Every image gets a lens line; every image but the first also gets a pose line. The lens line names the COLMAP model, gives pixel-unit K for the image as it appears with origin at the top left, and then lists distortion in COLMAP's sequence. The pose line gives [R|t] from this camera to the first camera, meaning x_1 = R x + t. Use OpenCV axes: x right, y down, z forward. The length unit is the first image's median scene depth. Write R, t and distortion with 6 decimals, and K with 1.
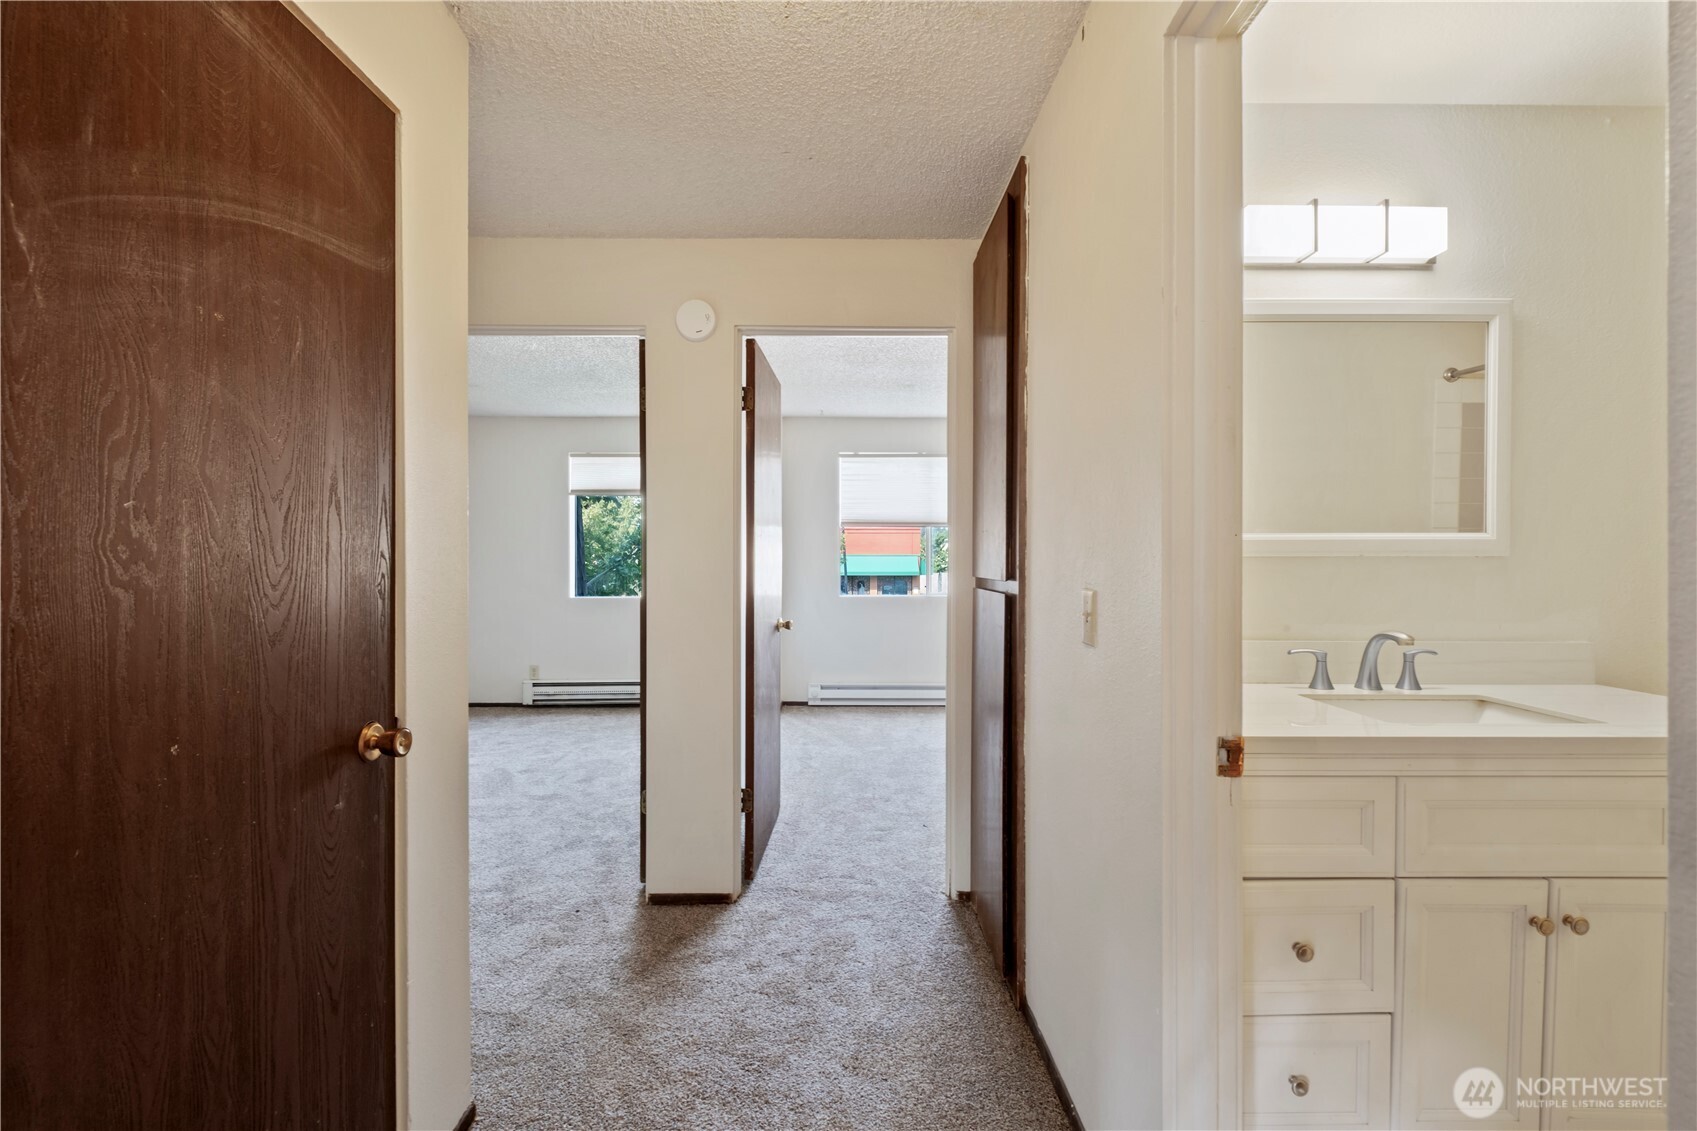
lens RADIAL K [[738.9, 0, 855.5], [0, 738.9, 561.8], [0, 0, 1]] dist [-0.002372, -0.002675]
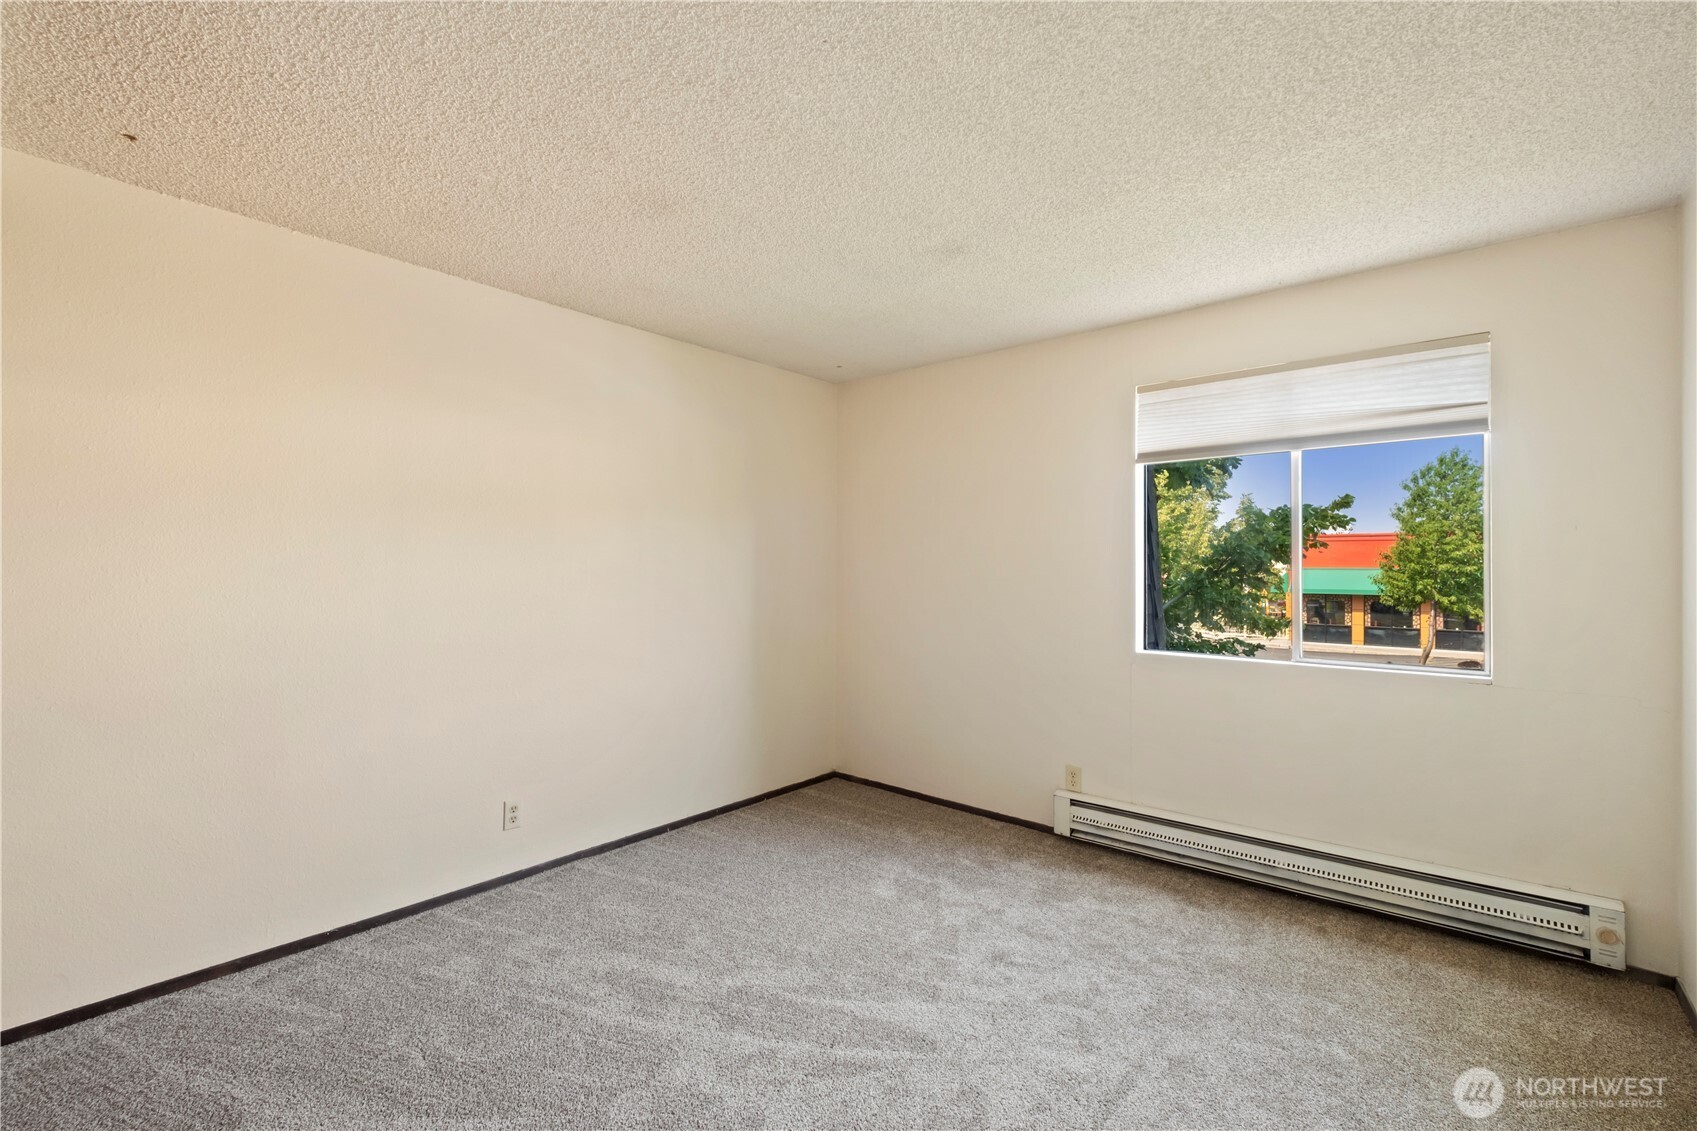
lens RADIAL K [[738.9, 0, 852.3], [0, 738.9, 568.0], [0, 0, 1]] dist [-0.002372, -0.002675]
pose [[0.746809, -0.004887, -0.665021, -0.178118], [-0.001898, 0.999953, -0.009480, -0.008122], [0.665036, 0.008341, 0.746765, 0.448833]]
